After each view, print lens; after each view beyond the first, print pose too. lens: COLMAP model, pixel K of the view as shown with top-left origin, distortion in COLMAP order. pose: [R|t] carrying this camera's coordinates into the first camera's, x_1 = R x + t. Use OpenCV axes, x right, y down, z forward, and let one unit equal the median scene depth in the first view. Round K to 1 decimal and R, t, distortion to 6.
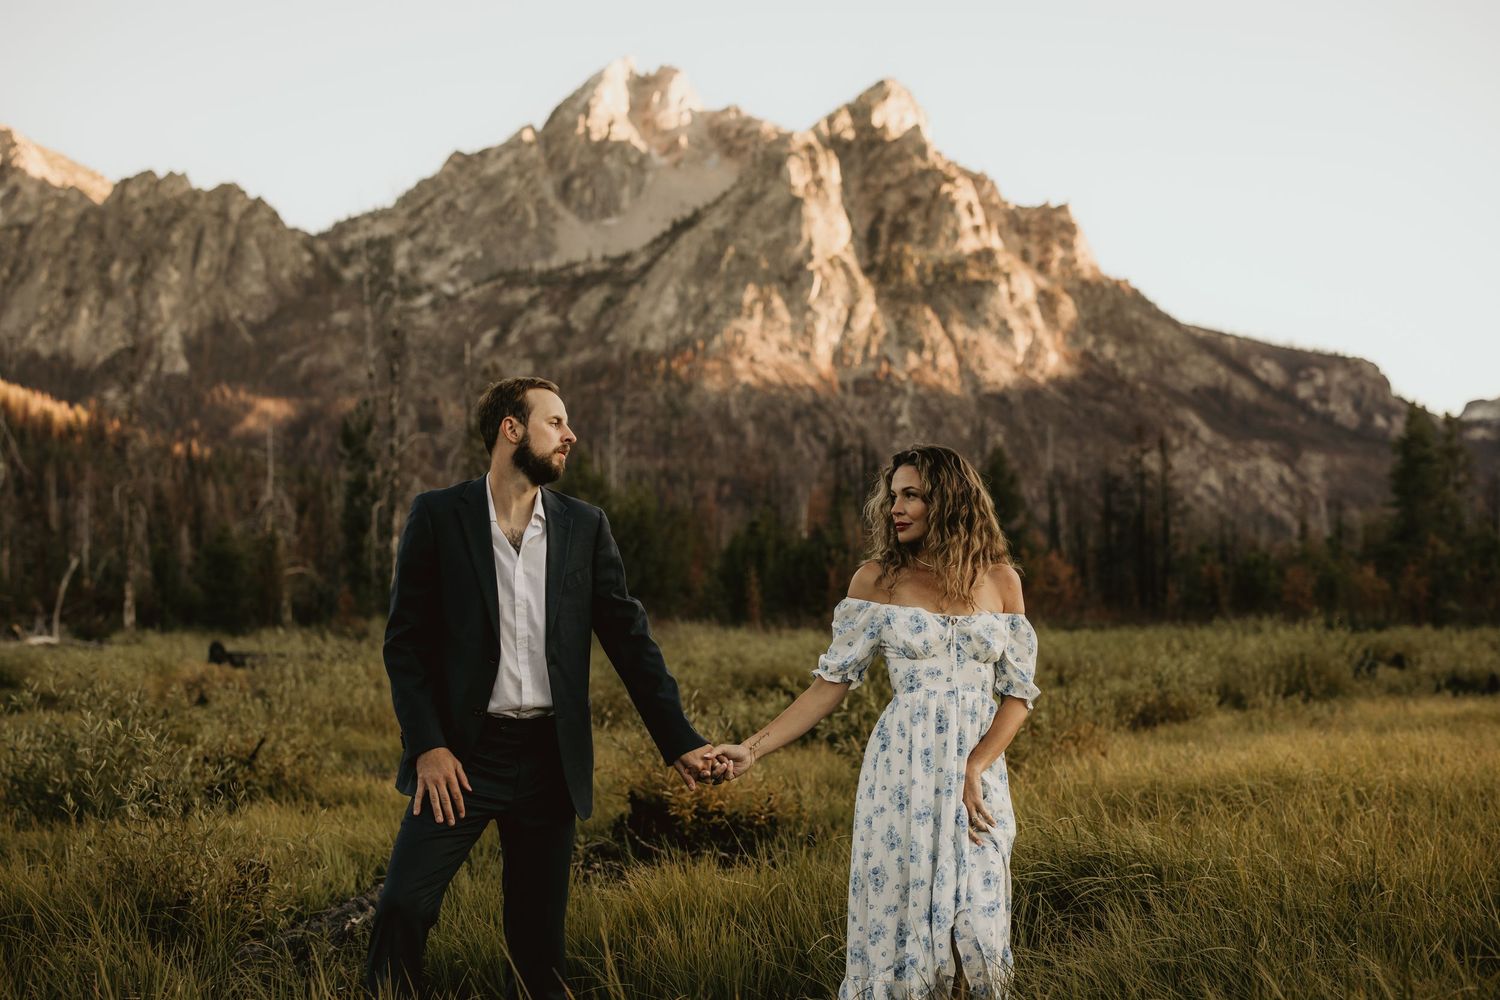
lens RADIAL K [[2150.1, 0, 775.6], [0, 2150.1, 491.1], [0, 0, 1]] dist [-0.045122, 0.000000]
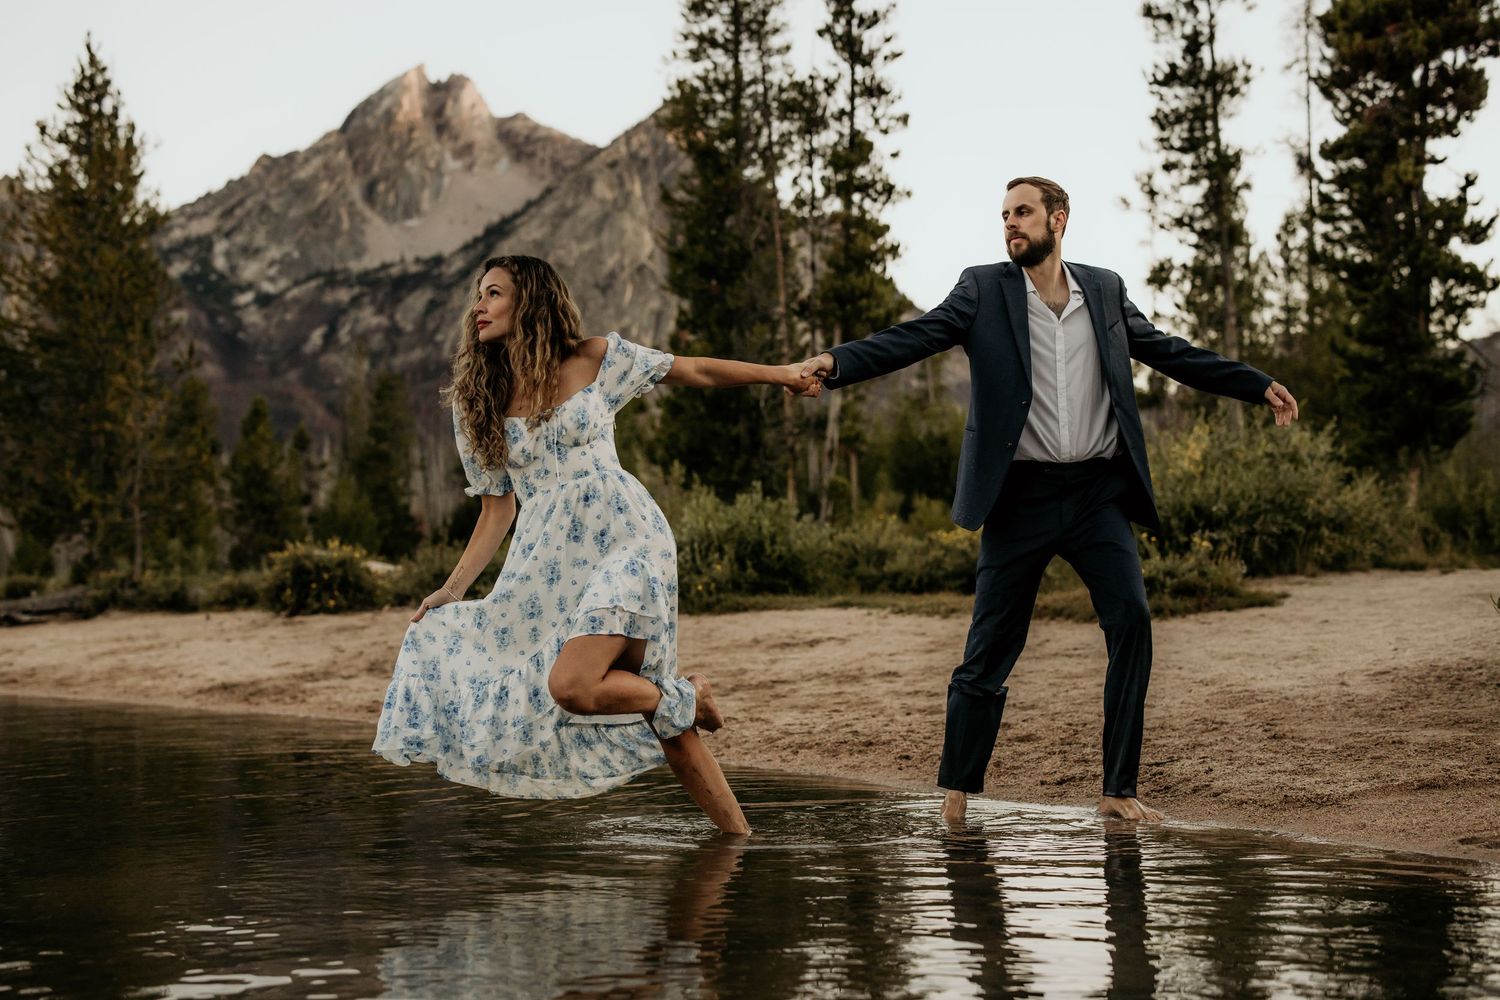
lens RADIAL K [[2150.1, 0, 742.7], [0, 2150.1, 505.8], [0, 0, 1]] dist [-0.045122, 0.000000]
pose [[0.993664, -0.003829, 0.112330, -0.041056], [0.001706, 0.999818, 0.018997, -0.005264], [-0.112383, -0.018685, 0.993489, -0.101506]]
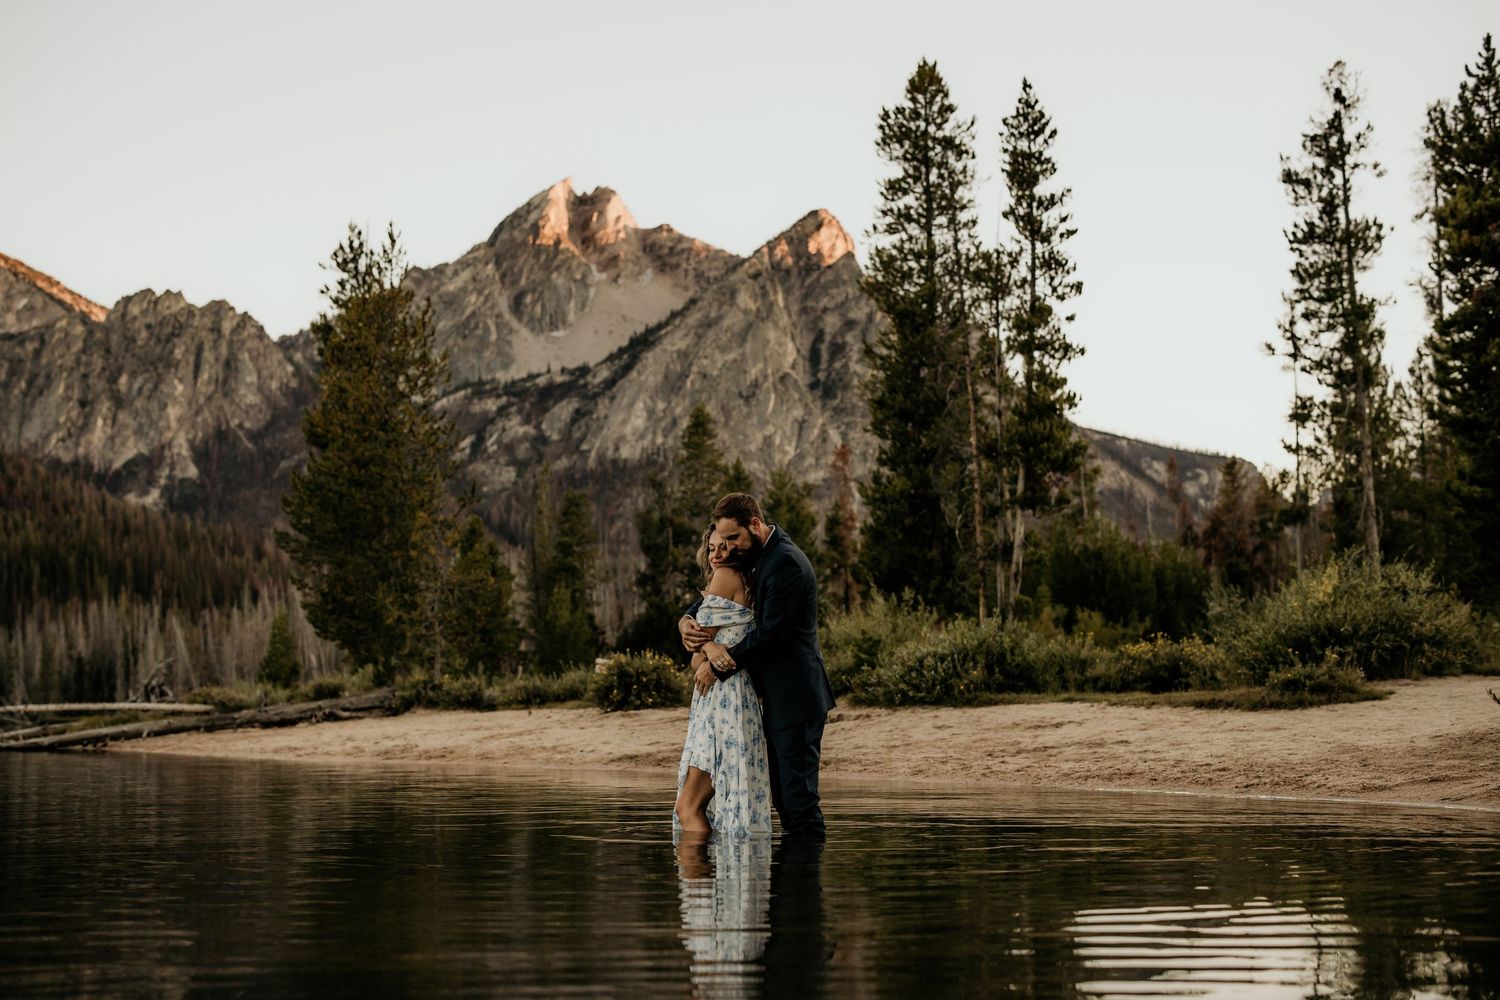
lens RADIAL K [[2150.1, 0, 763.4], [0, 2150.1, 497.0], [0, 0, 1]] dist [-0.045122, 0.000000]
pose [[0.998383, 0.000137, 0.056844, -0.042433], [0.001855, 0.999386, -0.034985, -0.005466], [-0.056813, 0.035034, 0.997770, -0.106005]]
